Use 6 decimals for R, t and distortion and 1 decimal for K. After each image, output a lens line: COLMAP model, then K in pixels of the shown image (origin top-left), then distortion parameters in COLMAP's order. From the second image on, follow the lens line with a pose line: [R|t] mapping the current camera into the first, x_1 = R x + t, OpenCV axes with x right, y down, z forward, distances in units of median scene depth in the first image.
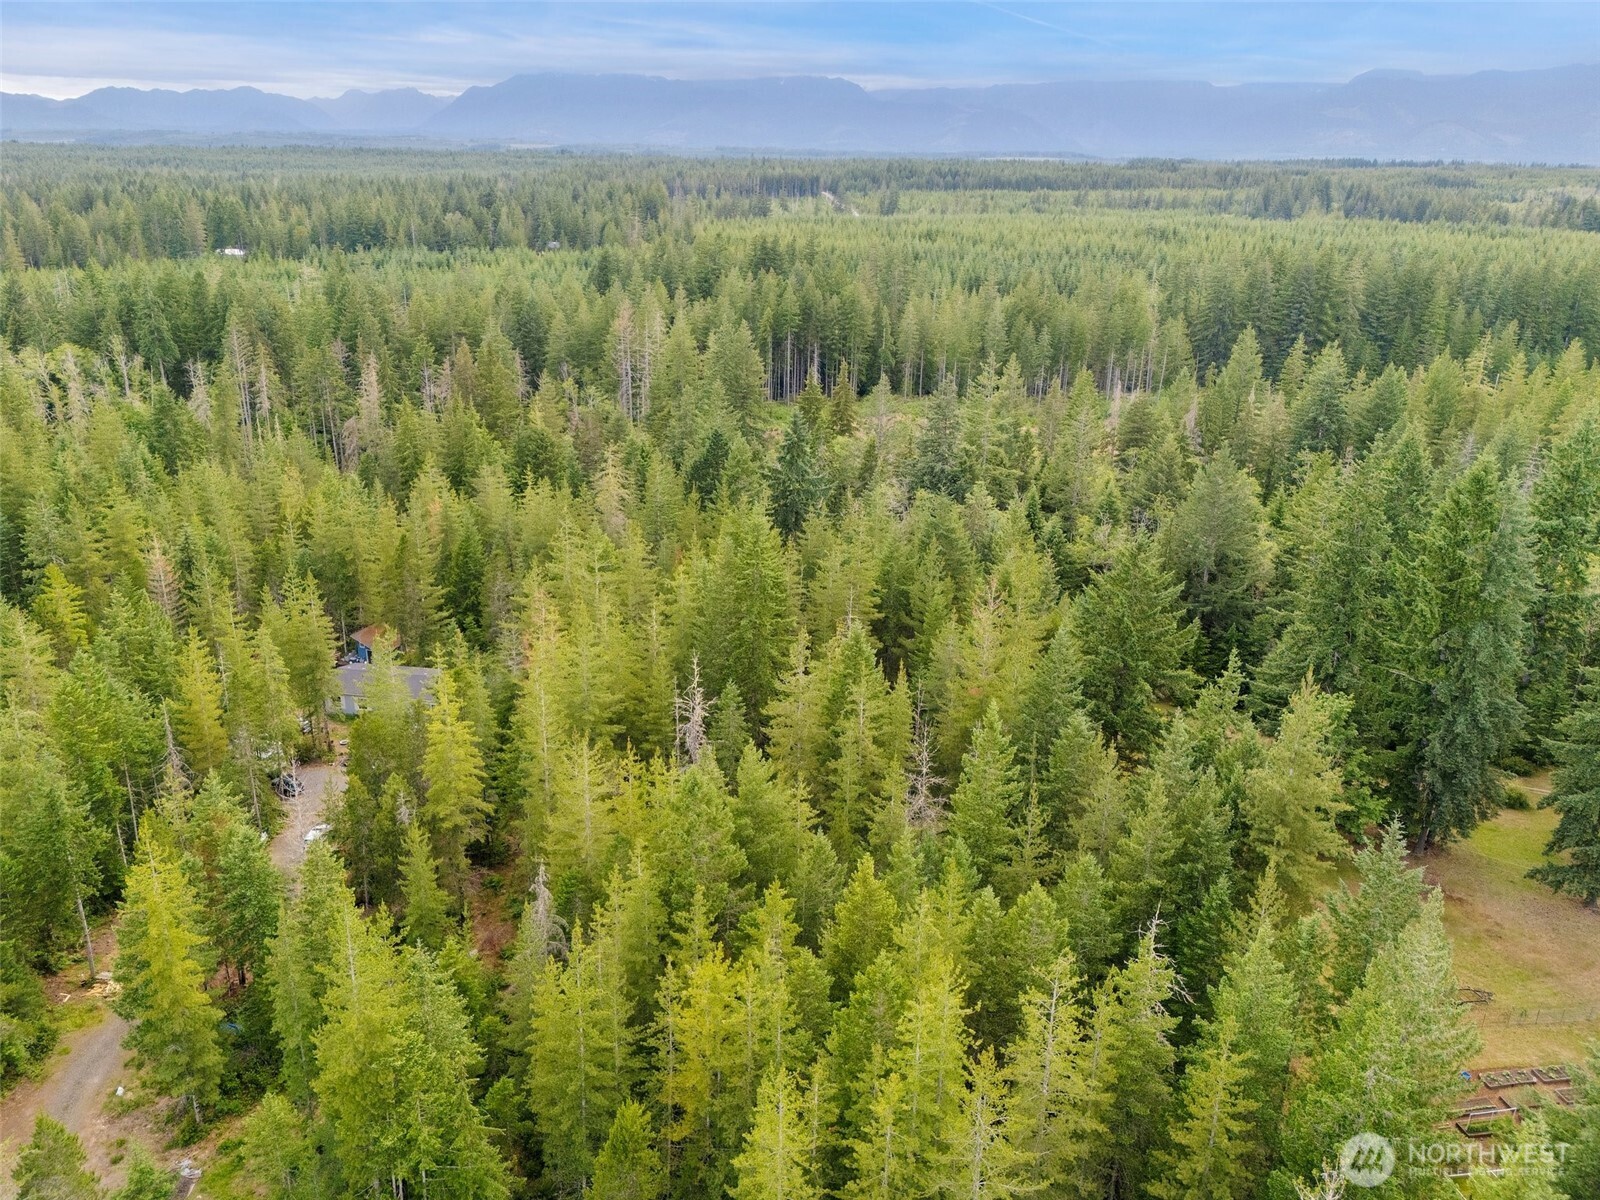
lens RADIAL K [[1204.5, 0, 796.3], [0, 1204.5, 601.1], [0, 0, 1]] dist [0.069425, -0.067505]
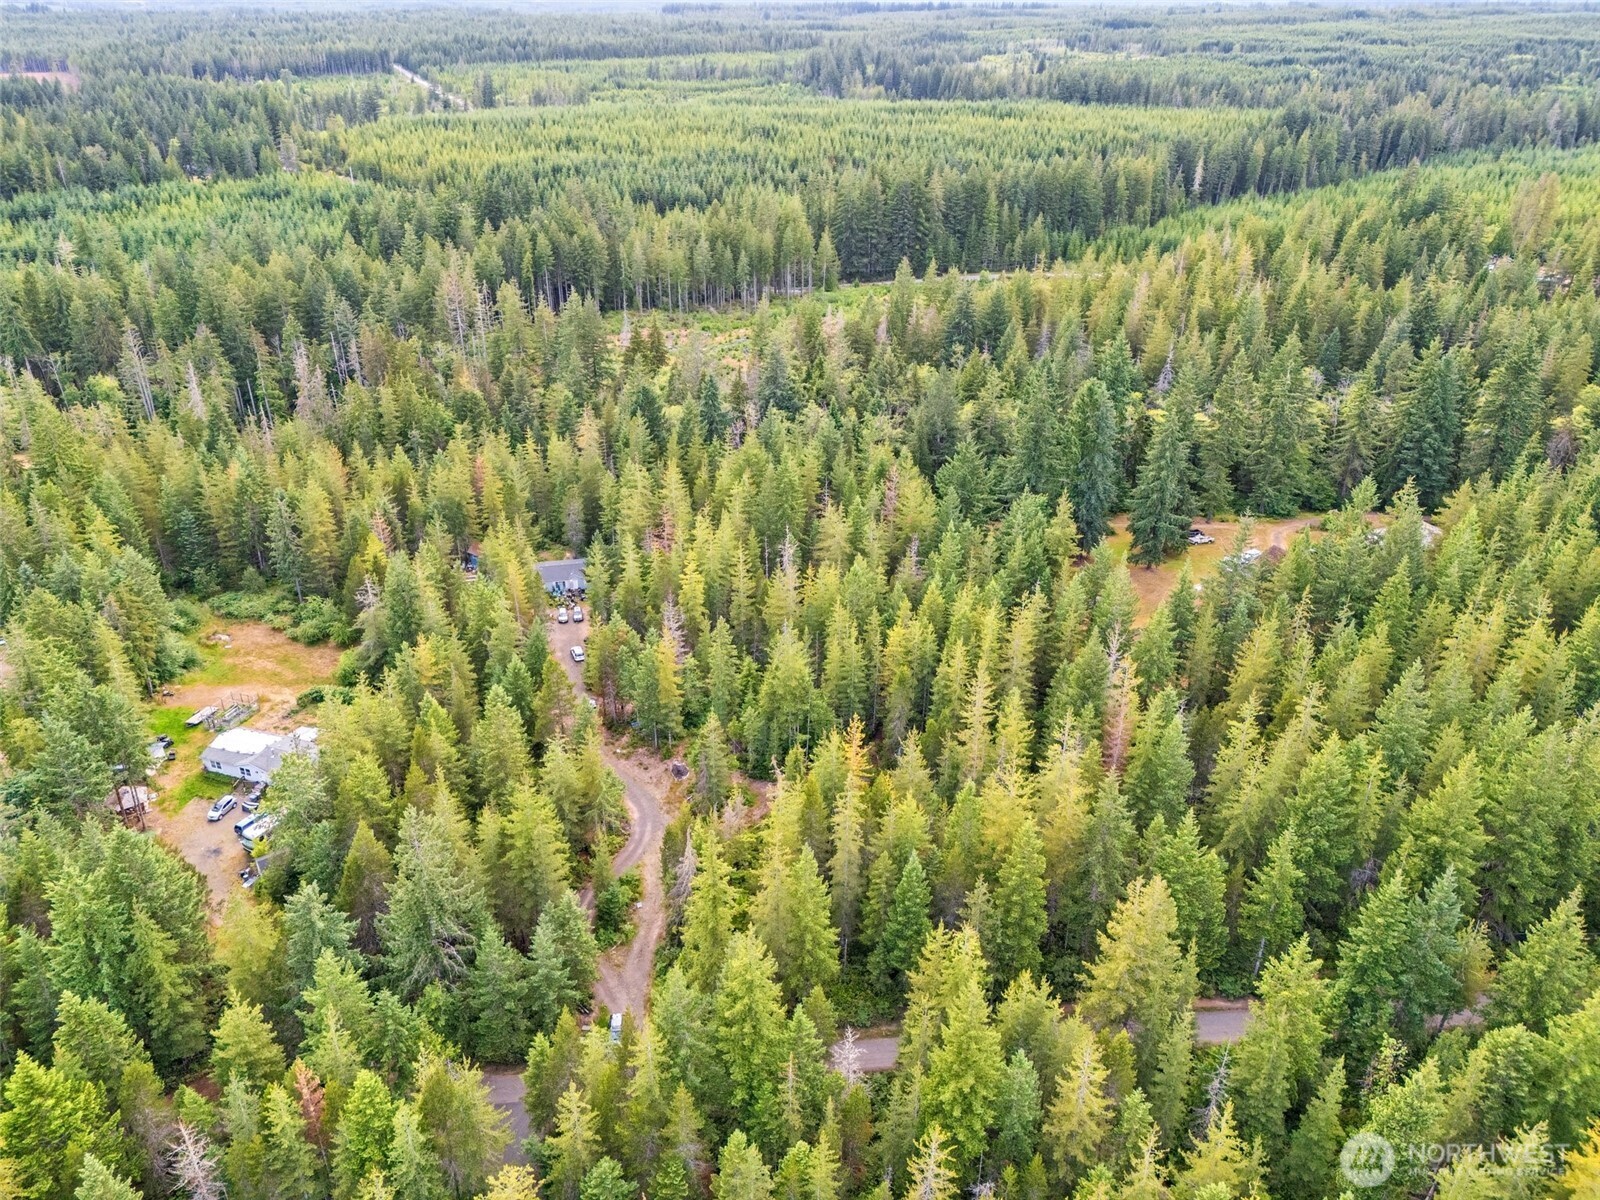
lens RADIAL K [[1168.7, 0, 796.0], [0, 1168.7, 601.0], [0, 0, 1]] dist [0.069951, -0.064612]
pose [[0.933526, -0.181500, 0.309172, -0.245346], [0.140174, 0.978515, 0.151193, -0.043893], [-0.329971, -0.097804, 0.938911, -0.317339]]
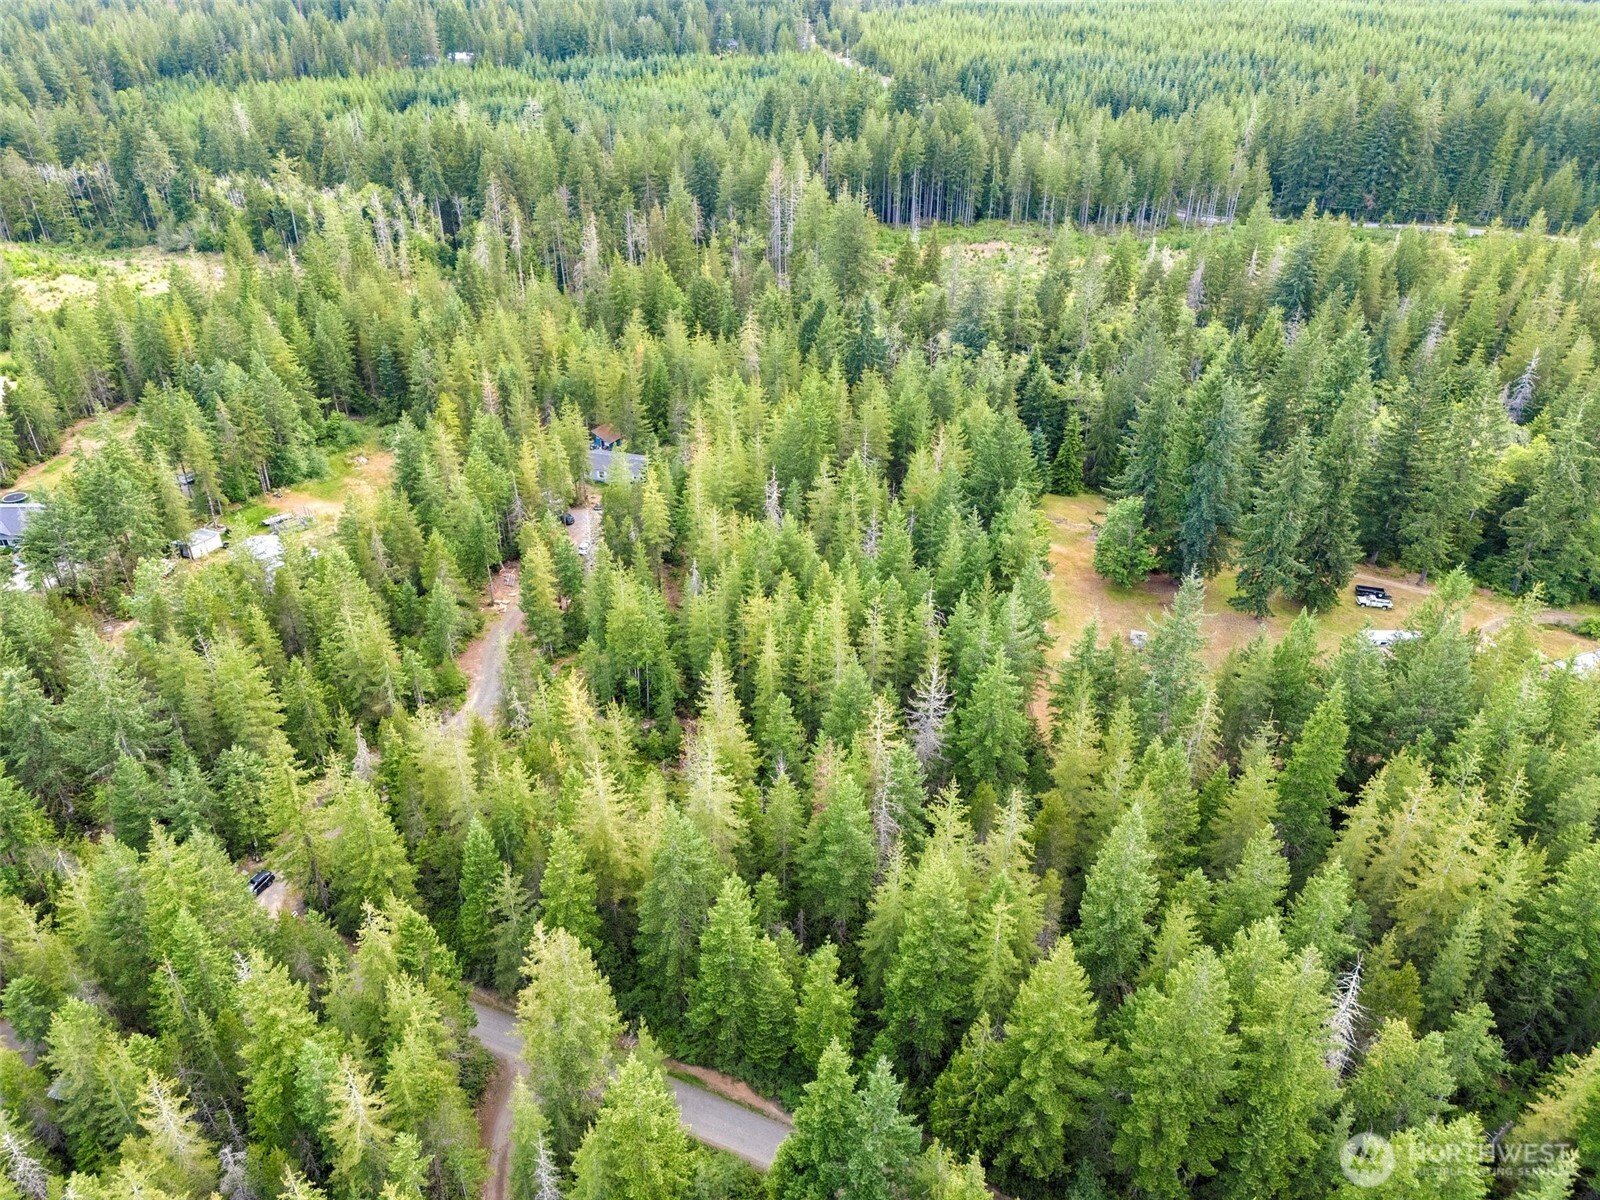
lens RADIAL K [[1168.7, 0, 796.0], [0, 1168.7, 601.0], [0, 0, 1]] dist [0.069951, -0.064612]
pose [[0.988838, 0.060815, -0.136015, 0.075760], [-0.032225, 0.978592, 0.203270, -0.042466], [0.145465, -0.196618, 0.969629, -0.299386]]
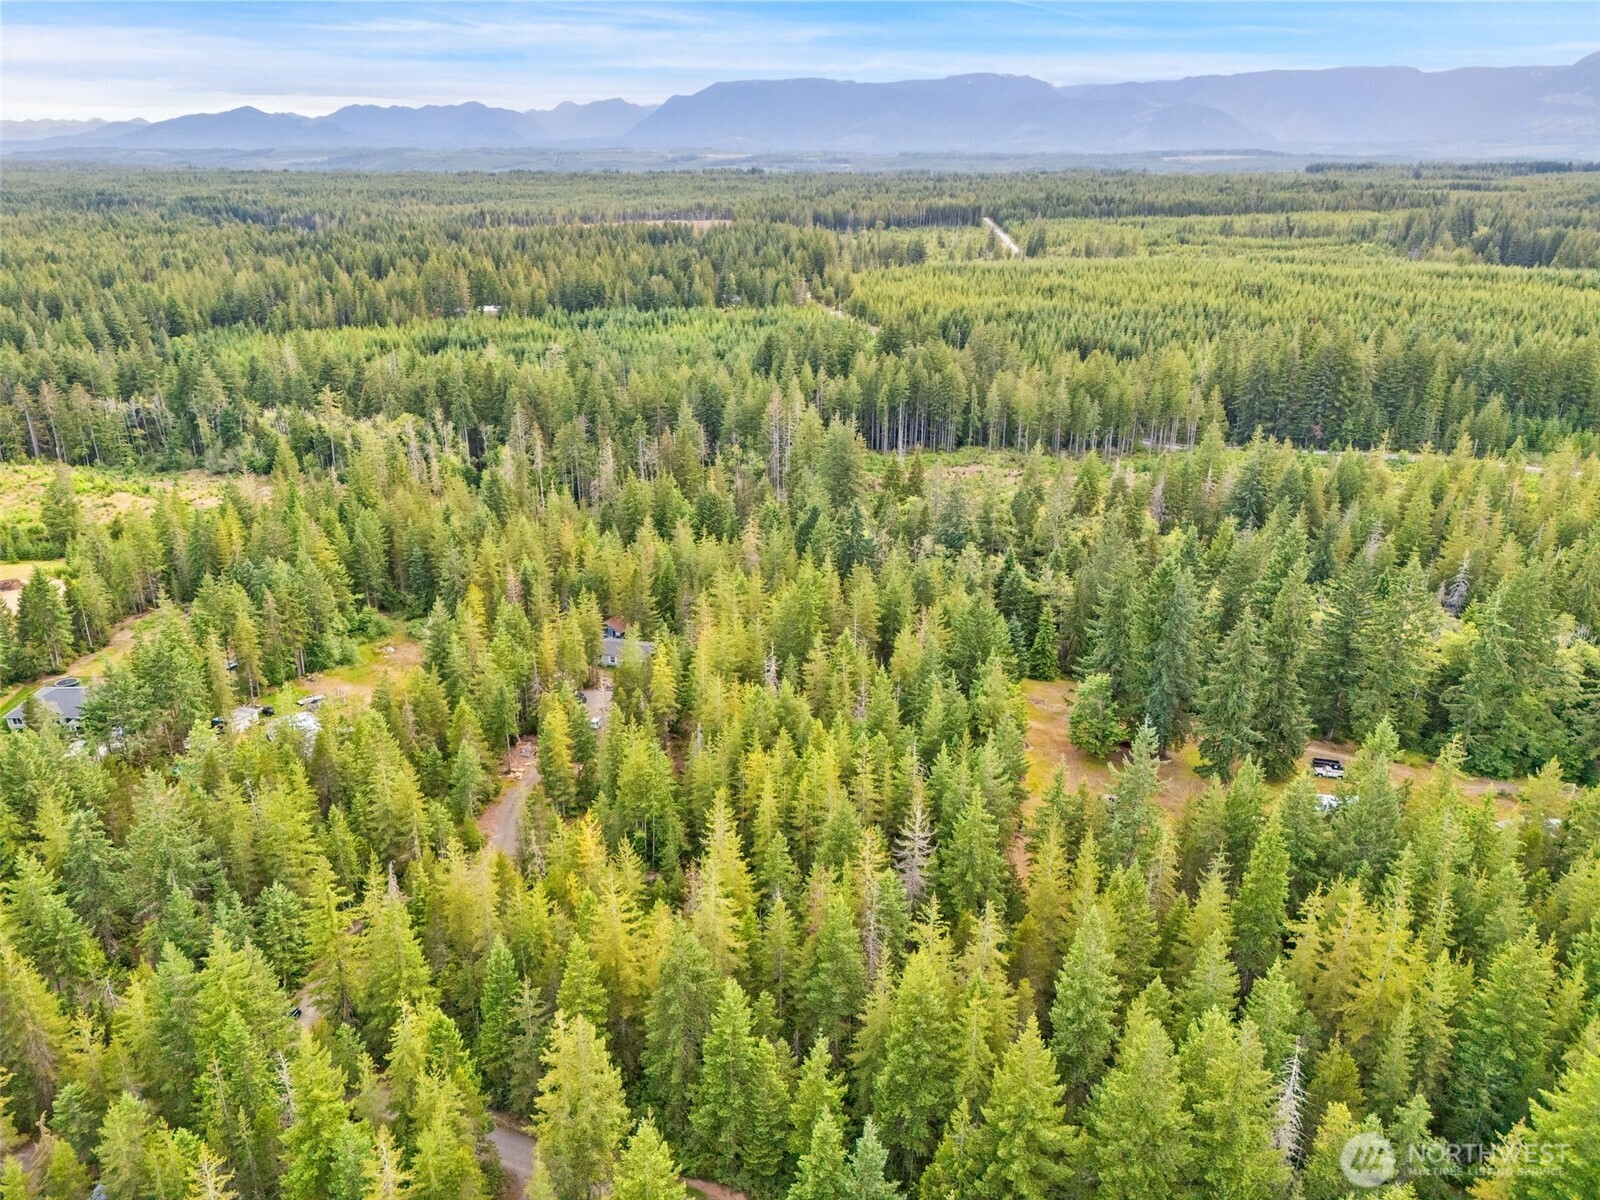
lens RADIAL K [[1168.2, 0, 796.0], [0, 1168.2, 601.0], [0, 0, 1]] dist [0.087179, -0.098138]
pose [[0.989143, 0.034579, -0.142828, 0.086318], [-0.033025, 0.999367, 0.013238, -0.018973], [0.143196, -0.008377, 0.989659, -0.362242]]
